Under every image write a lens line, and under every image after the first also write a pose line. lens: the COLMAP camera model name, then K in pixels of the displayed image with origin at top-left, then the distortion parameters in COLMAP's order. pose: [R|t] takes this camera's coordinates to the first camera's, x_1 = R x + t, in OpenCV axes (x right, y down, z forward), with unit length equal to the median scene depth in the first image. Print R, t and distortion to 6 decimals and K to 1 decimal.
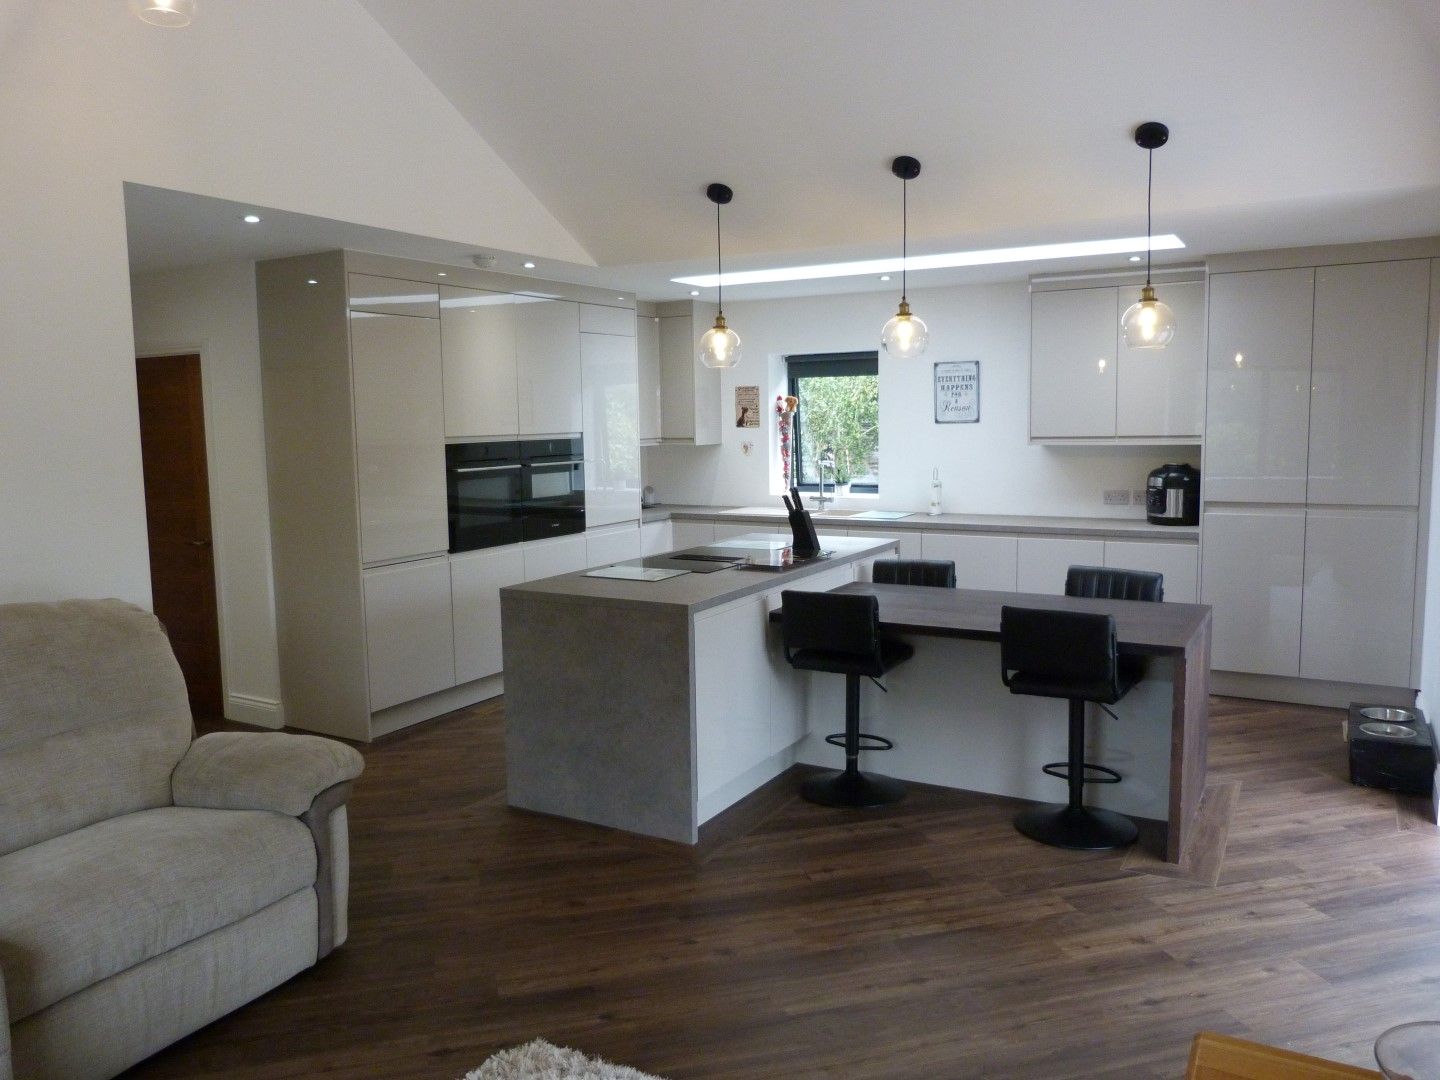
lens RADIAL K [[1080.6, 0, 720.0], [0, 1080.6, 540.0], [0, 0, 1]] dist [-0.004526, -0.000761]
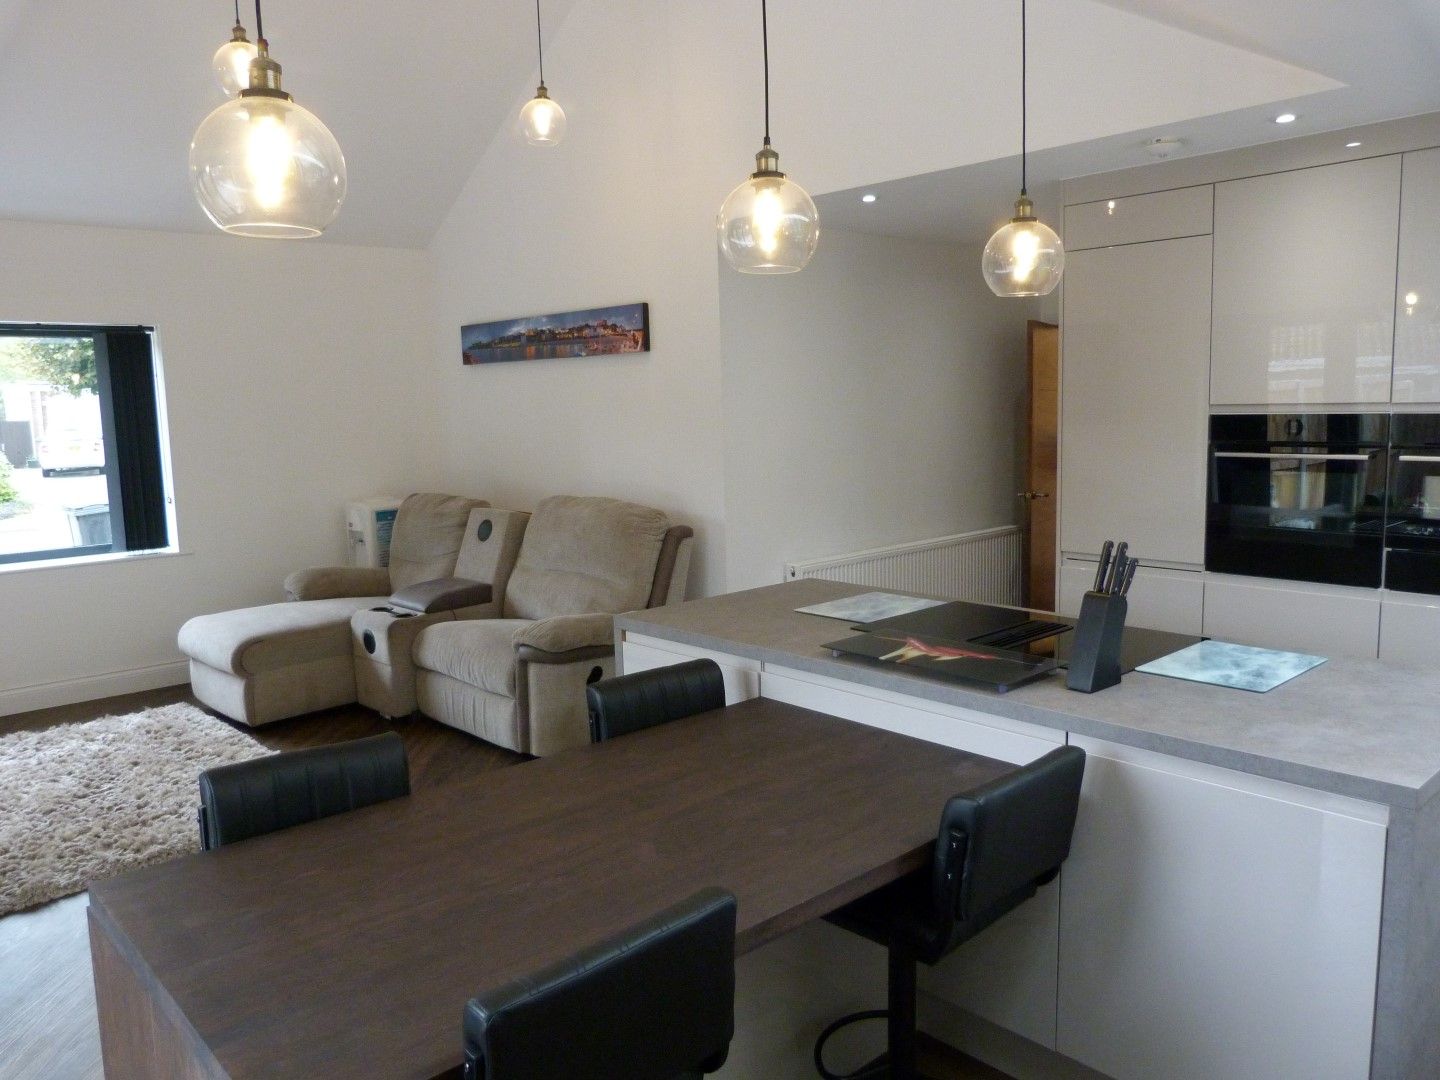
lens RADIAL K [[1080.6, 0, 720.0], [0, 1080.6, 540.0], [0, 0, 1]] dist [-0.004526, -0.000761]
pose [[-0.302034, 0.150698, -0.941311, 0.514937], [-0.080456, 0.979874, 0.182687, -0.112074], [0.949896, 0.130911, -0.283831, 0.916193]]
